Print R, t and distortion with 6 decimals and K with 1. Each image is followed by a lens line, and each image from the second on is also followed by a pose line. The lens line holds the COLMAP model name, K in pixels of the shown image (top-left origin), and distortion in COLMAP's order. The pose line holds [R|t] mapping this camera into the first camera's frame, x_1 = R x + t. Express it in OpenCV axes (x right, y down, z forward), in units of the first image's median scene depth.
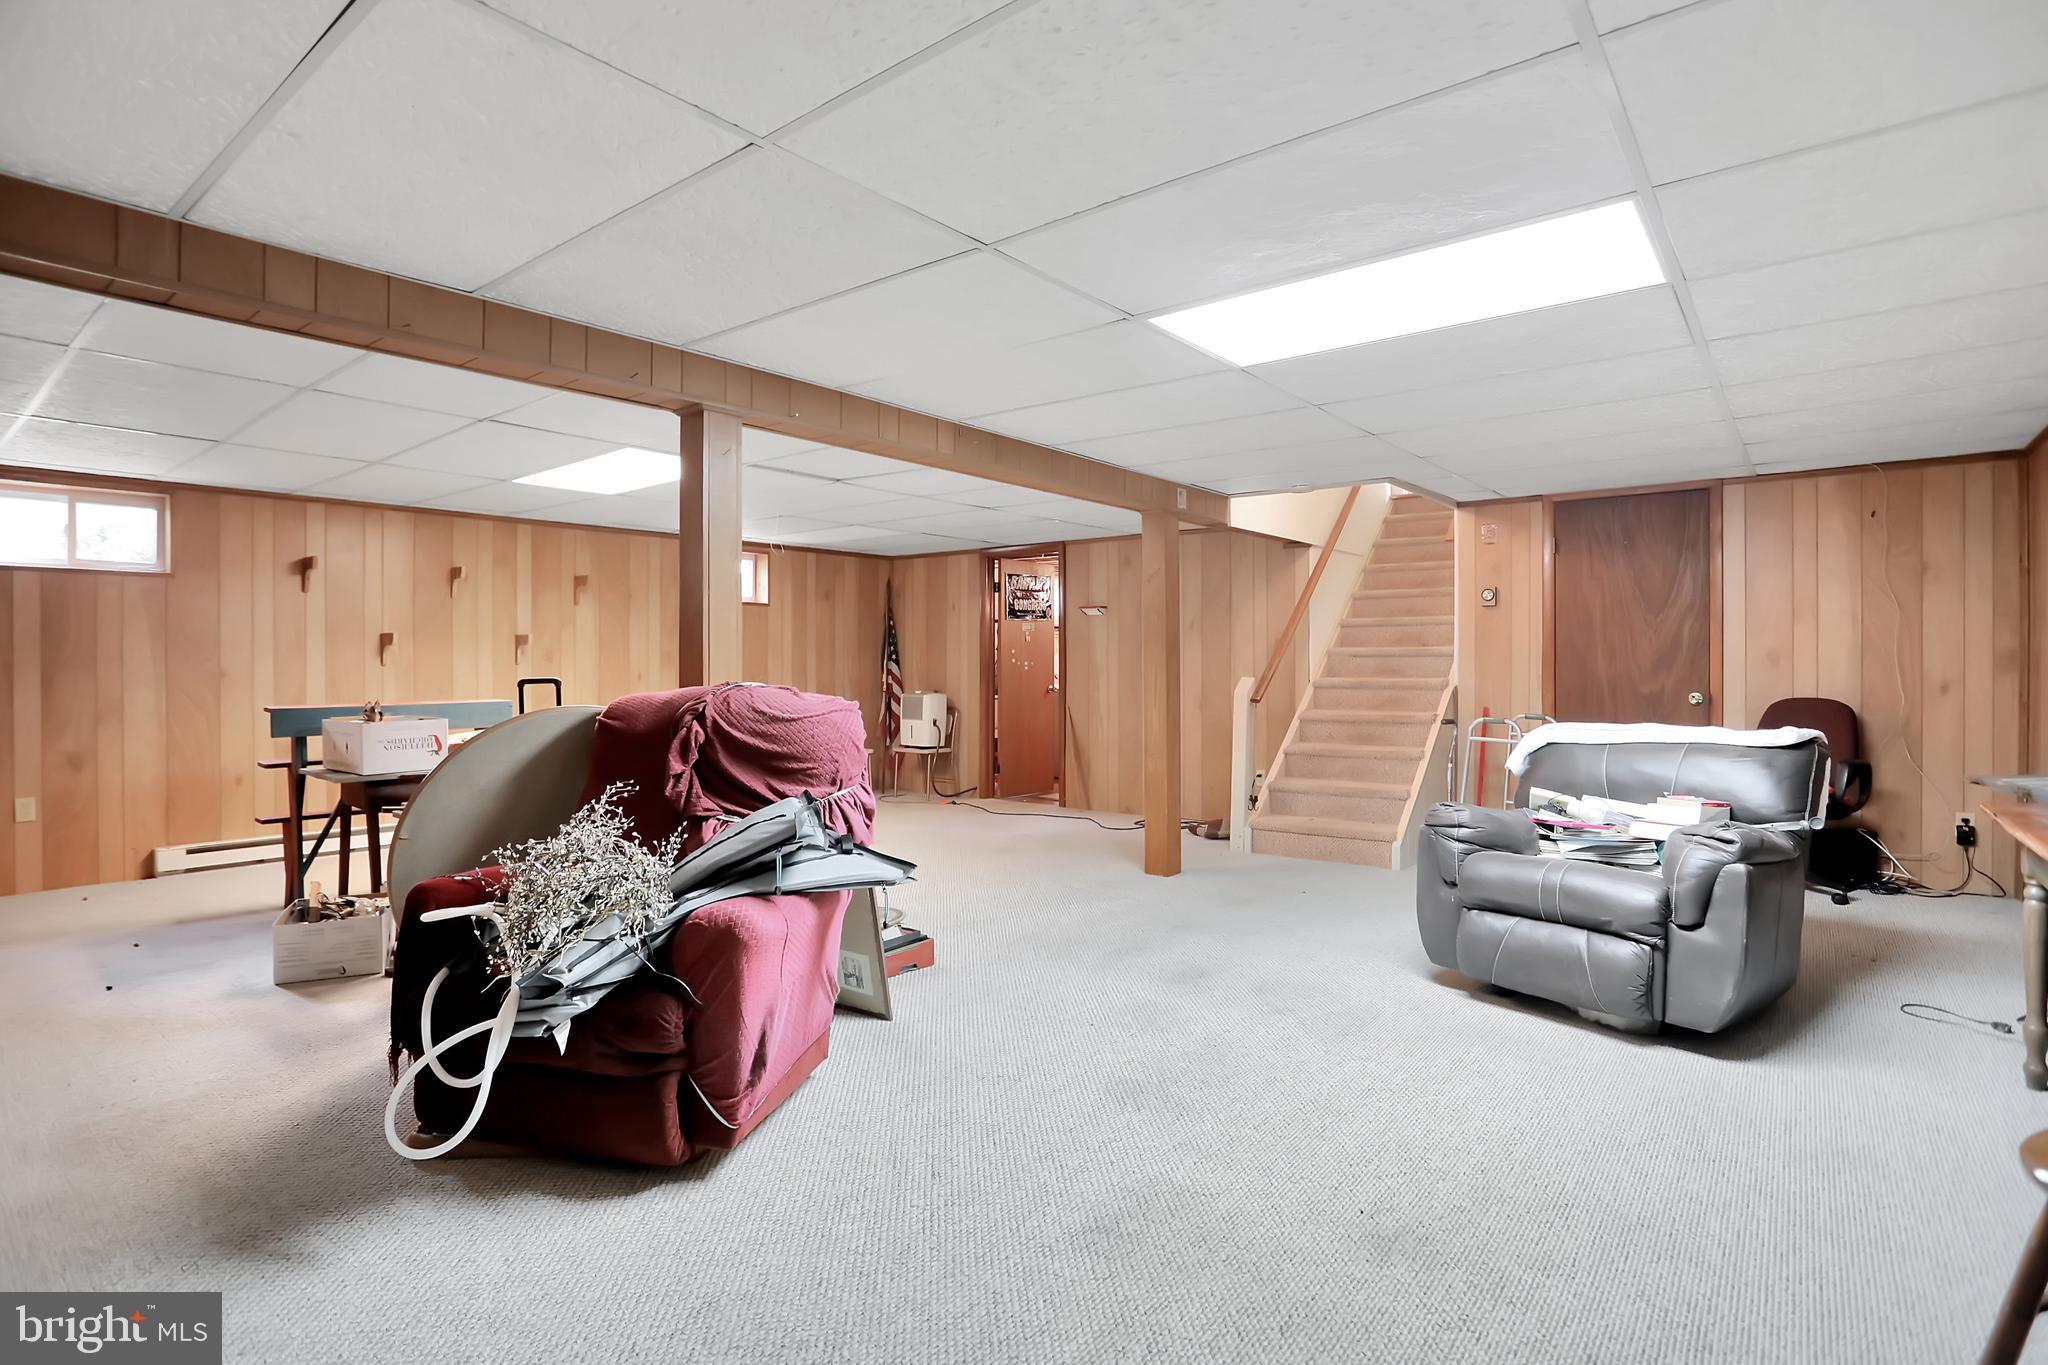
lens RADIAL K [[1021.8, 0, 1019.6], [0, 1021.8, 669.8], [0, 0, 1]] dist [-0.003683, 0.001821]
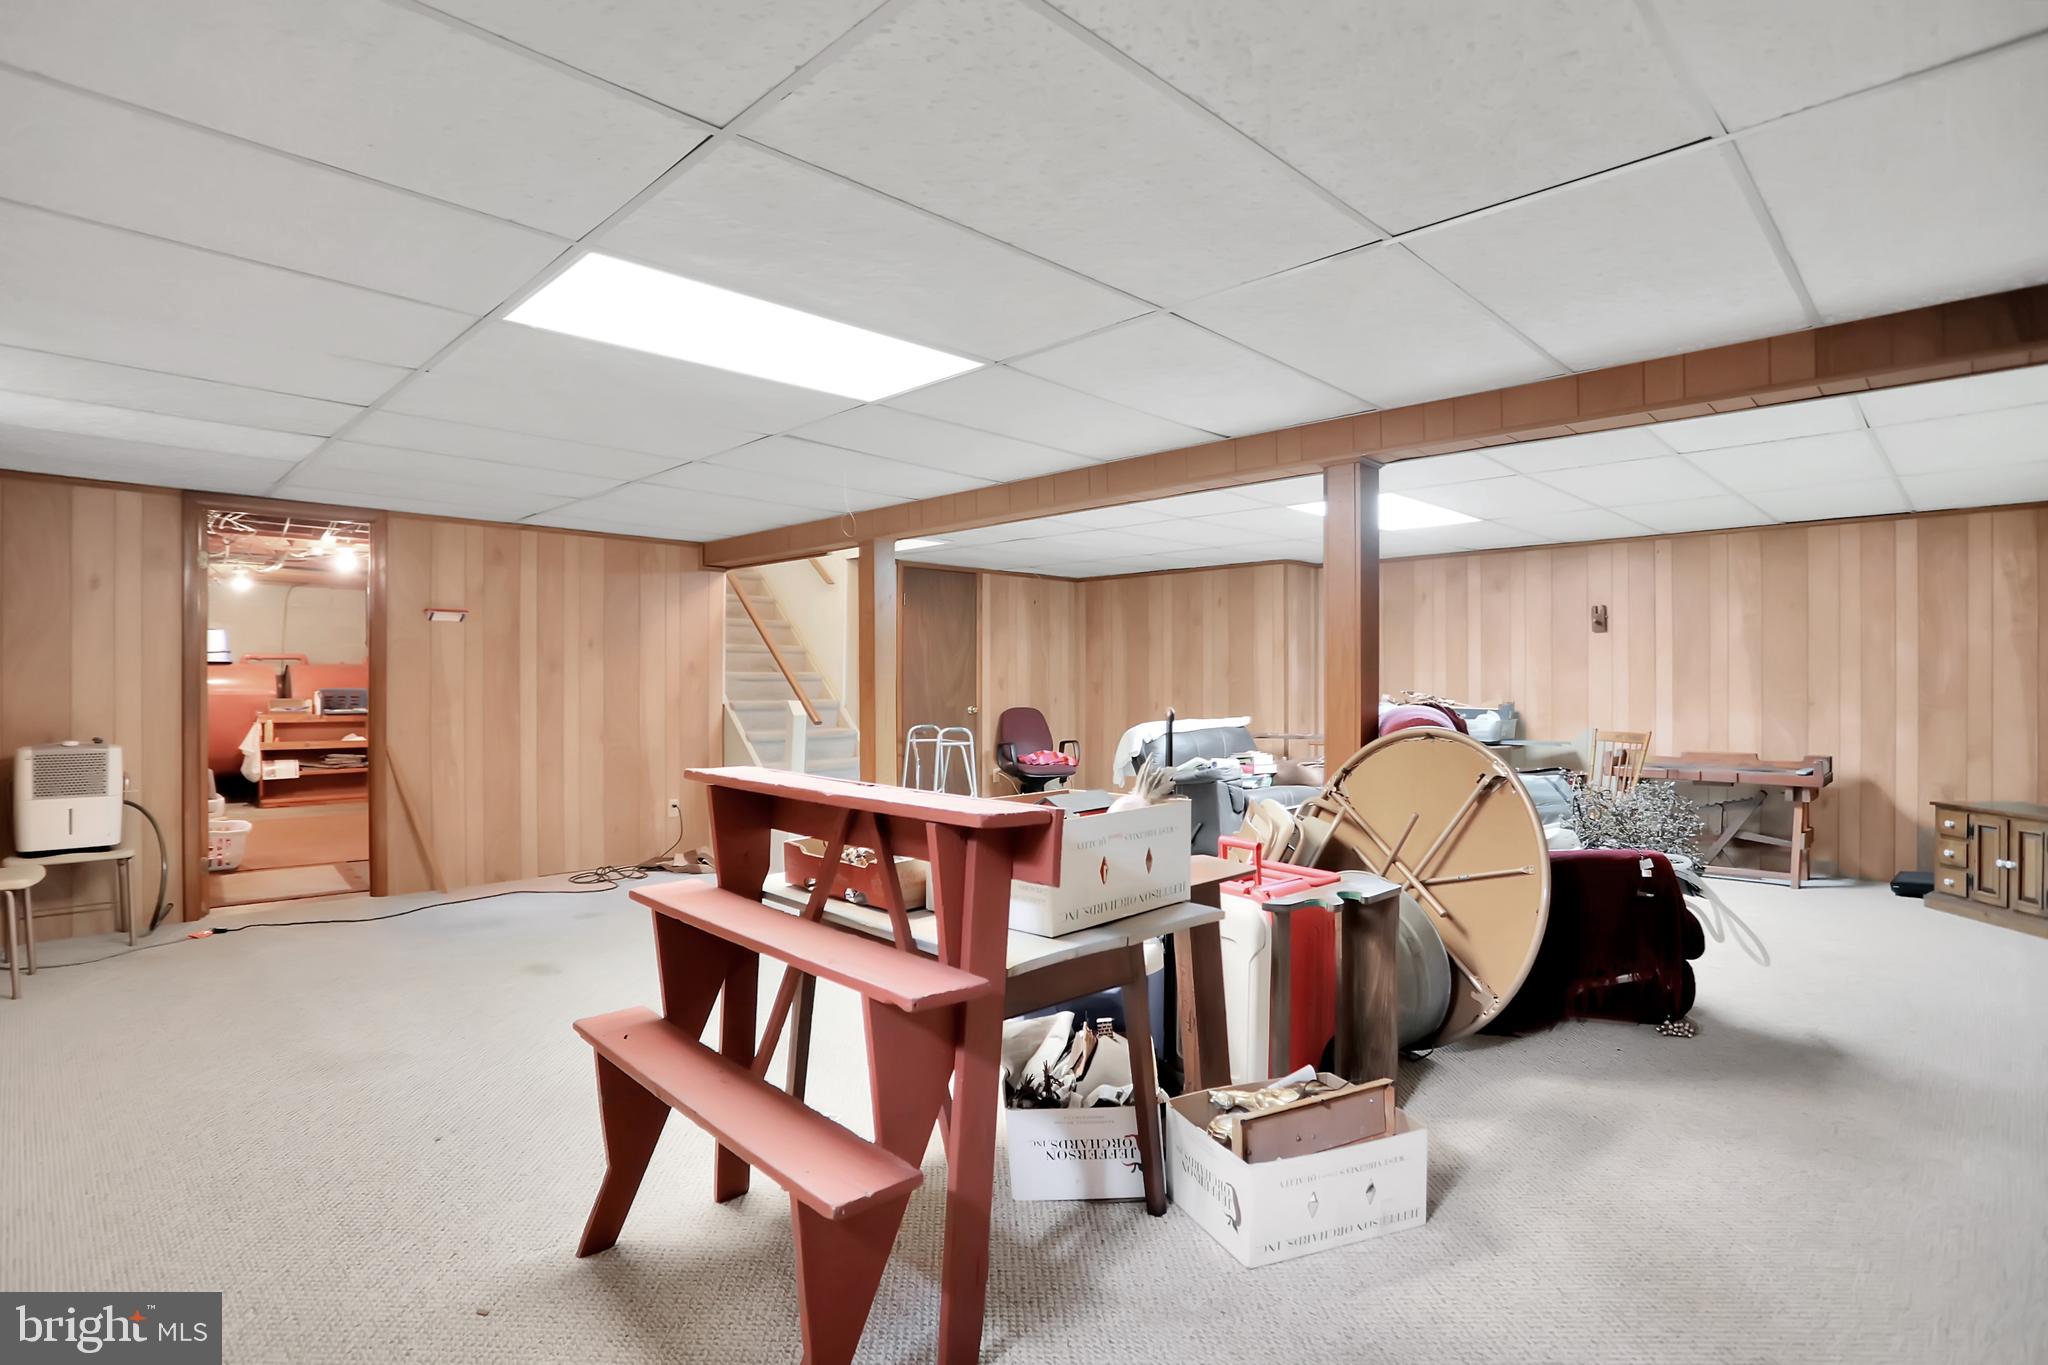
lens RADIAL K [[1021.8, 0, 1020.7], [0, 1021.8, 685.4], [0, 0, 1]] dist [-0.003683, 0.001821]
pose [[0.122321, 0.001638, 0.992489, -0.607385], [0.006598, 0.999975, -0.002463, -0.003934], [-0.992469, 0.006850, 0.122307, 0.499758]]
